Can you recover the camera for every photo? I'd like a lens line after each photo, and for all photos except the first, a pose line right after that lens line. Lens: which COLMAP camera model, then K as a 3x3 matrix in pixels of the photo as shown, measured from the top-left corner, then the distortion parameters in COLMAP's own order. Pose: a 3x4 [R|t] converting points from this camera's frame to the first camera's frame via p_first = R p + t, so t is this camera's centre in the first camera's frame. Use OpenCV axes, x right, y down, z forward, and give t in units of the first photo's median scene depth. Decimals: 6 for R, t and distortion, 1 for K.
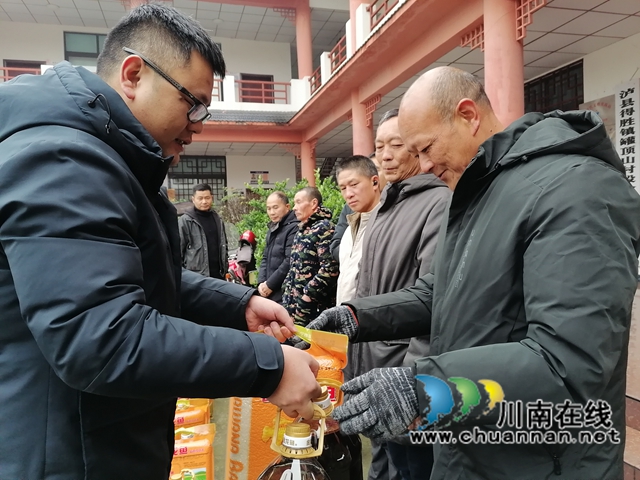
lens RADIAL K [[480.8, 0, 321.7], [0, 480.8, 239.7], [0, 0, 1]] dist [0.092433, -0.108302]
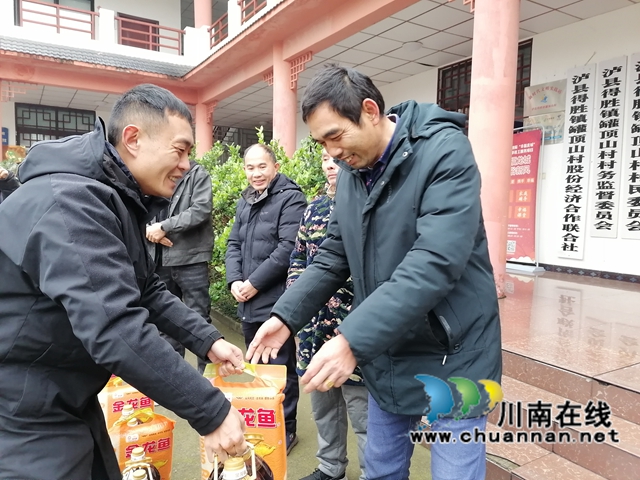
lens RADIAL K [[480.8, 0, 322.1], [0, 480.8, 241.8], [0, 0, 1]] dist [0.092433, -0.108302]
pose [[0.961480, 0.030275, 0.273204, -0.074923], [-0.041627, 0.998490, 0.035847, 0.003899], [-0.271706, -0.045839, 0.961288, 0.133319]]
